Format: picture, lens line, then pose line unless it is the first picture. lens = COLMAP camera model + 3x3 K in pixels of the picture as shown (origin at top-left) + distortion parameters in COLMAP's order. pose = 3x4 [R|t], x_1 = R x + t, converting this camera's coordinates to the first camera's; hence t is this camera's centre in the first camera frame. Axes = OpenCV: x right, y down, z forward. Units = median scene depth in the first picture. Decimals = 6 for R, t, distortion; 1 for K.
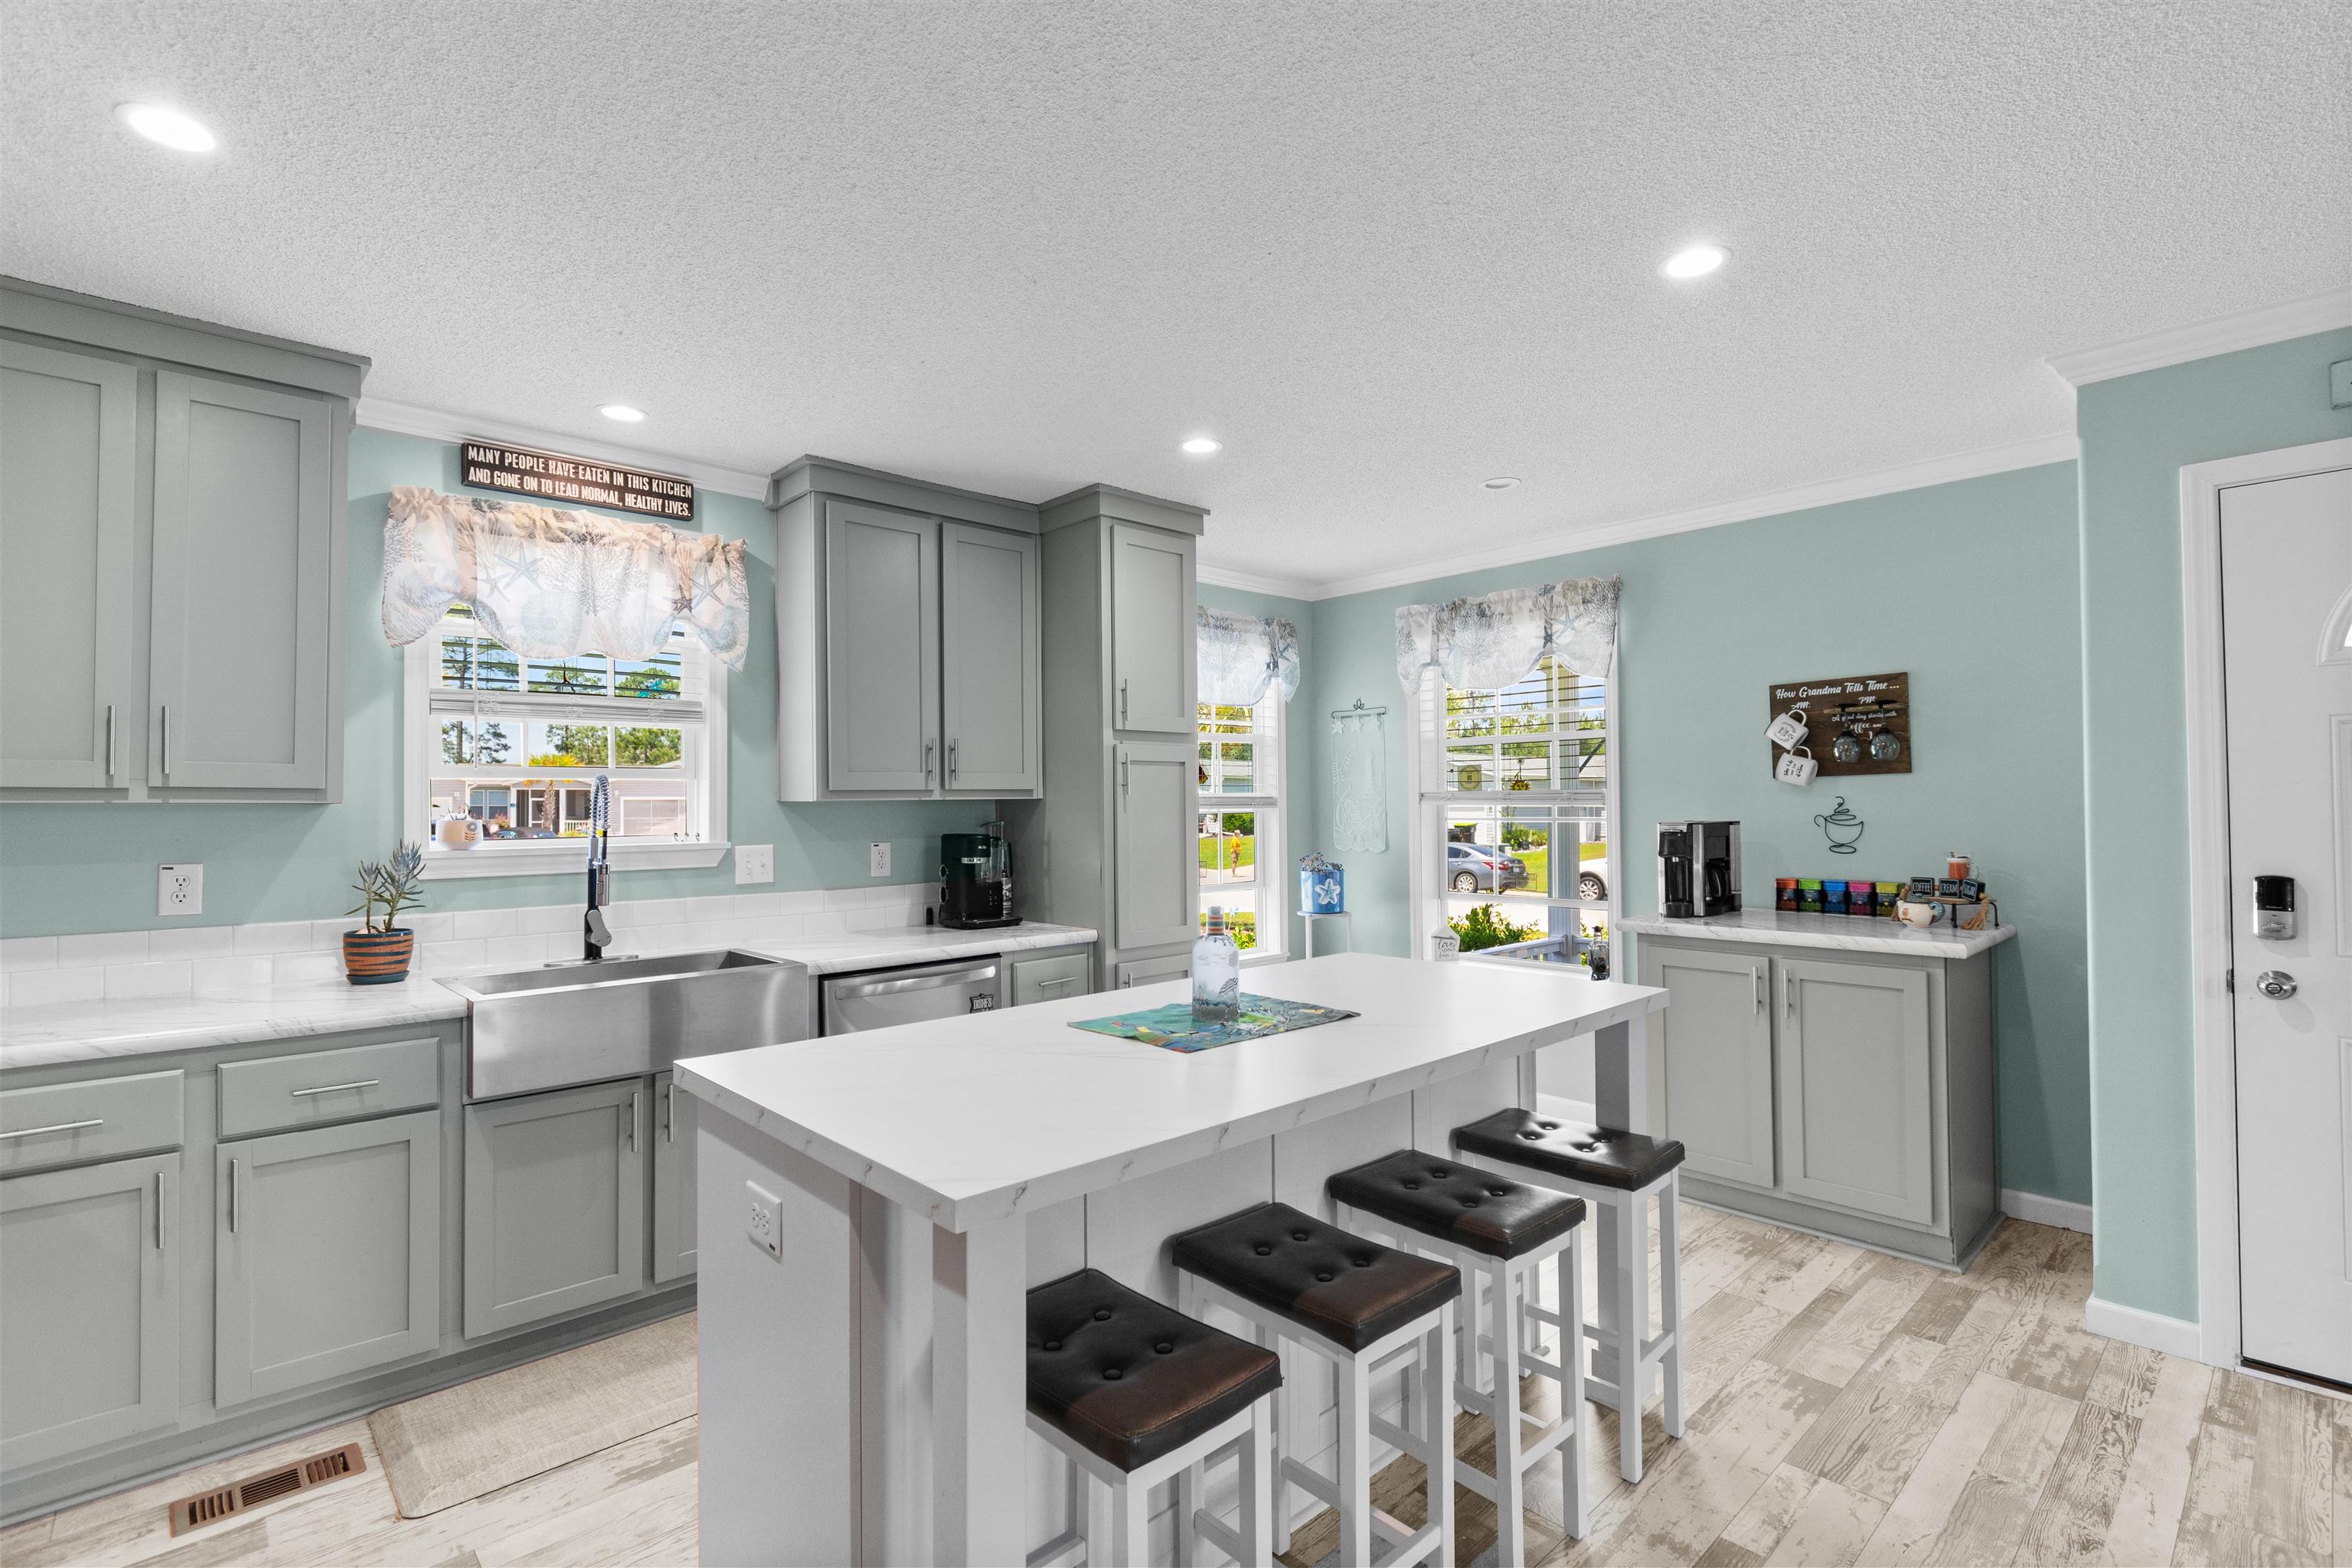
lens RADIAL K [[1078.9, 0, 1193.2], [0, 1078.9, 790.1], [0, 0, 1]] dist [0.008061, -0.006868]
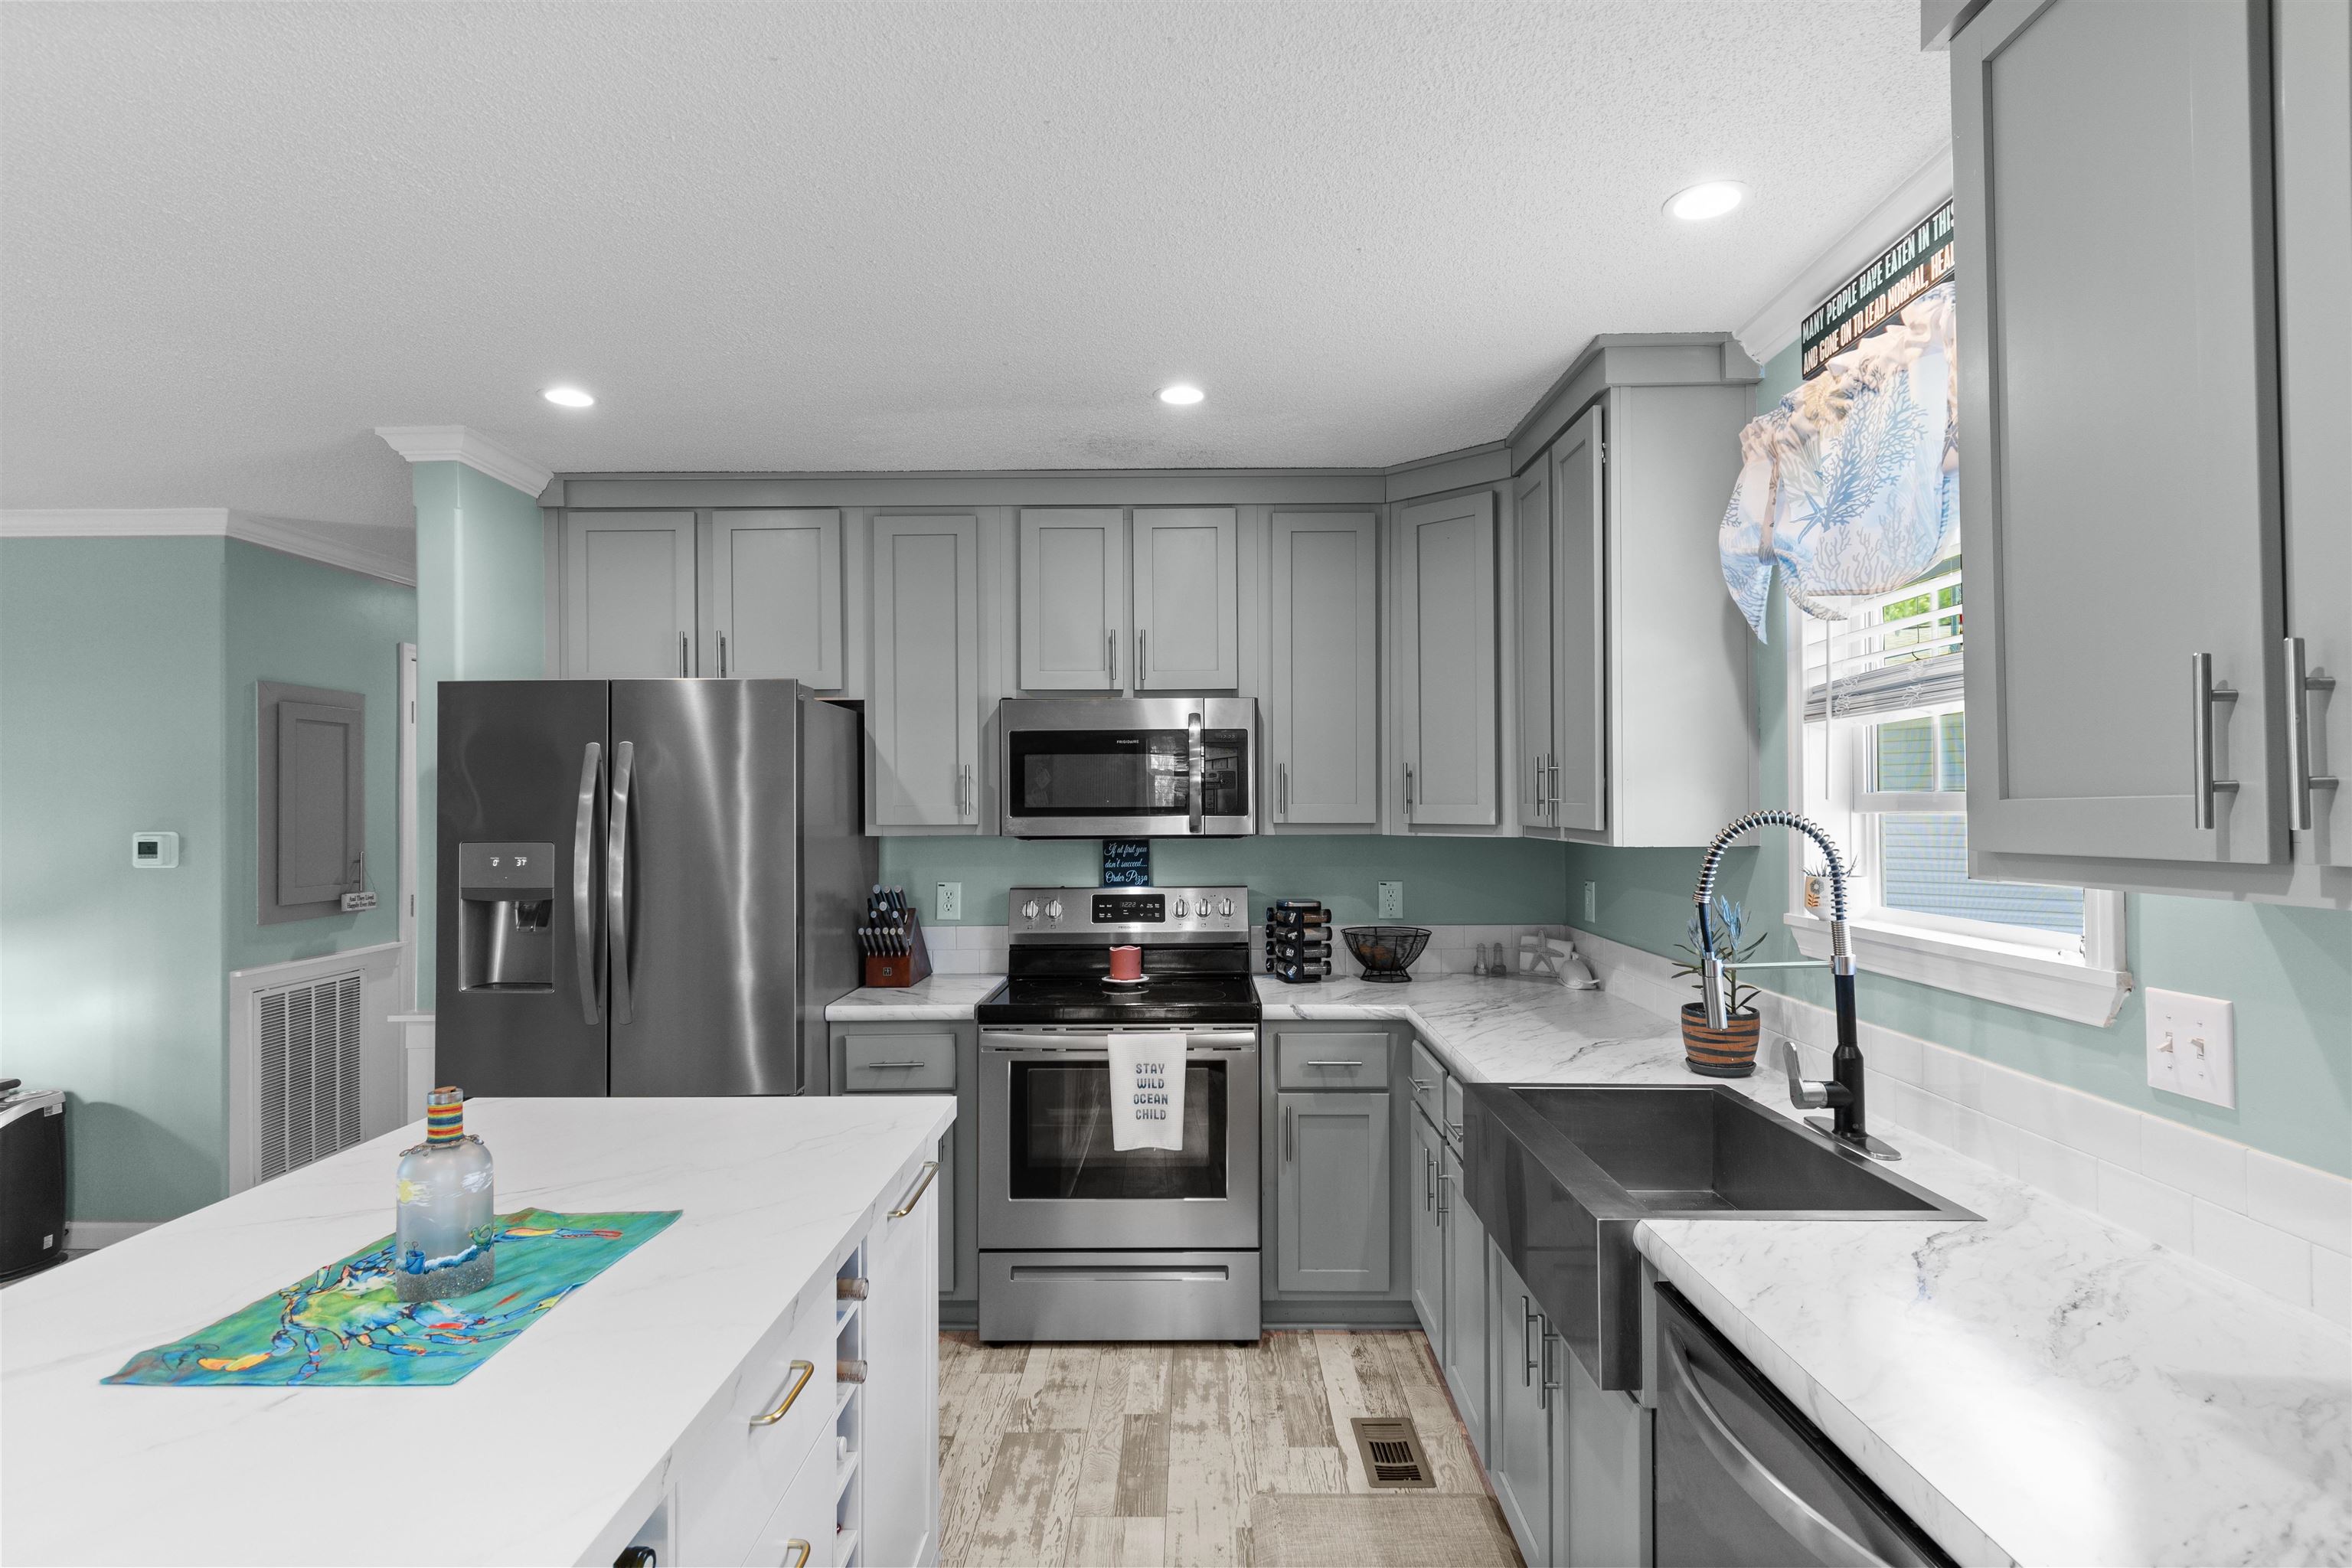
lens RADIAL K [[1216.2, 0, 1151.0], [0, 1216.2, 789.2], [0, 0, 1]] dist [0.009546, 0.000064]
pose [[-0.712861, 0.001403, -0.701304, 0.138618], [0.022281, 0.999539, -0.020648, -0.017643], [0.700952, -0.030345, -0.712563, 1.089889]]
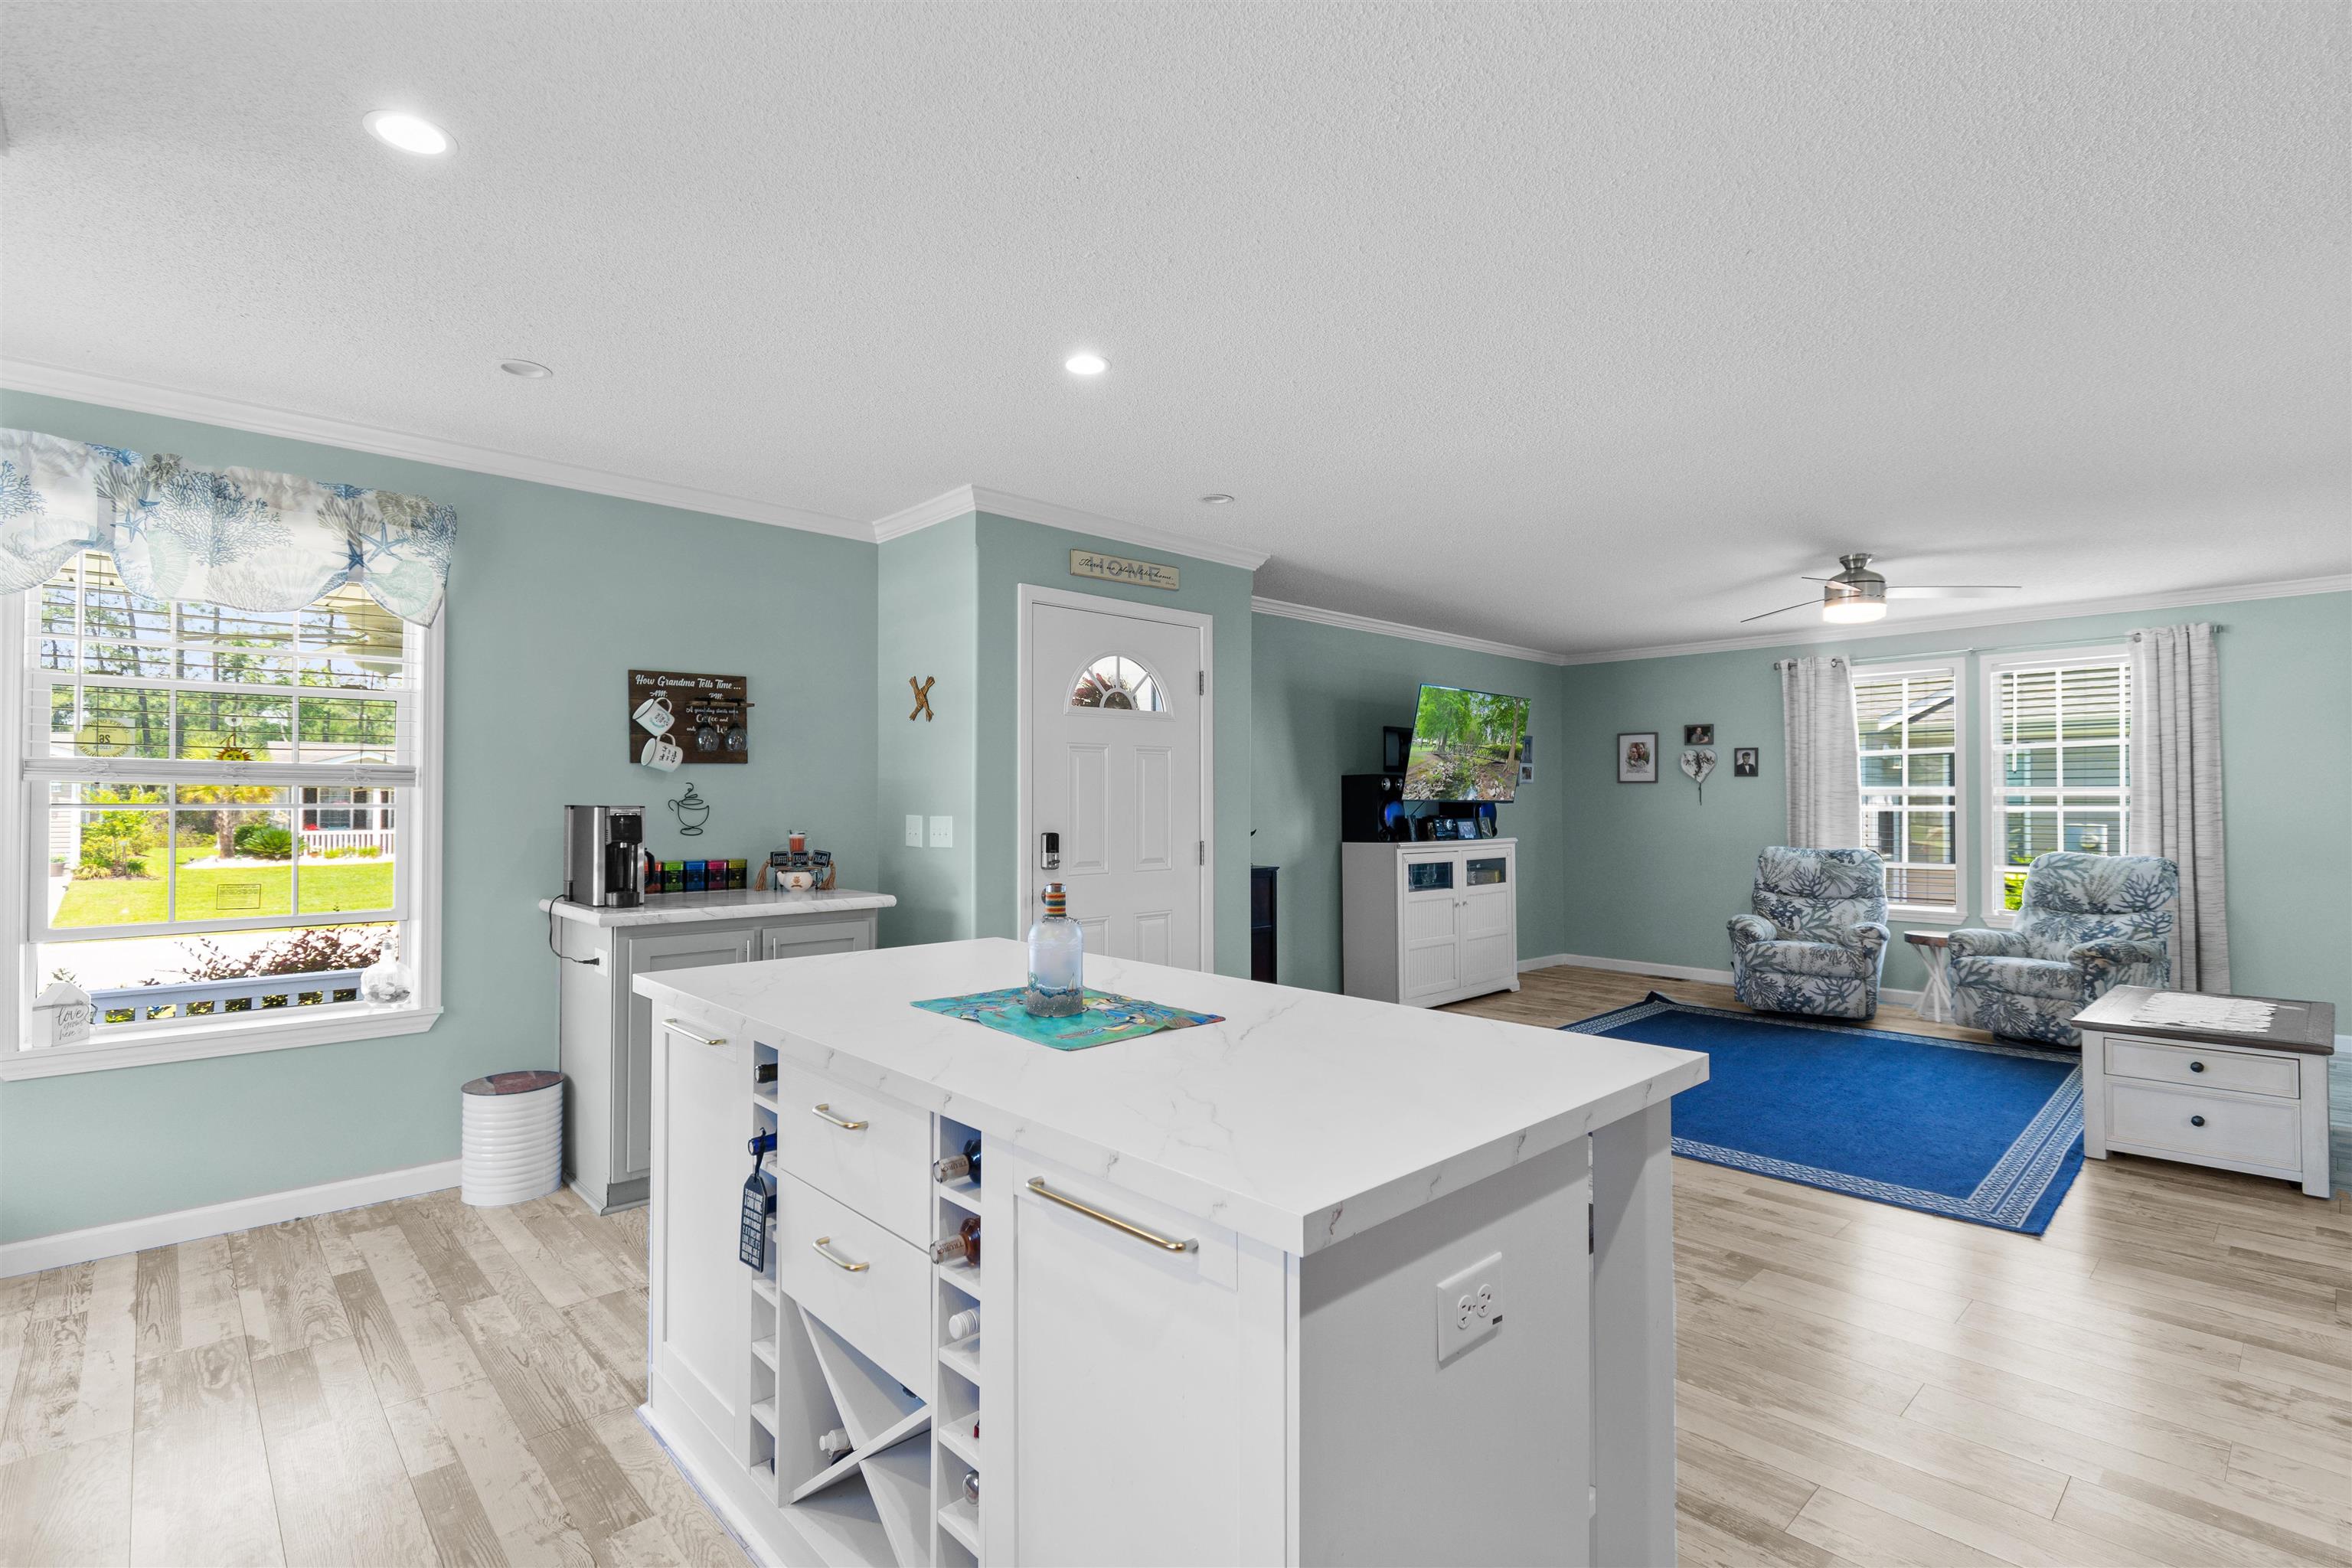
lens RADIAL K [[1078.9, 0, 1163.4], [0, 1078.9, 790.8], [0, 0, 1]] dist [0.008061, -0.006868]
pose [[0.014054, 0.019375, 0.999714, -0.517749], [-0.015437, 0.999697, -0.019158, 0.030299], [-0.999782, -0.015163, 0.014349, 0.566365]]
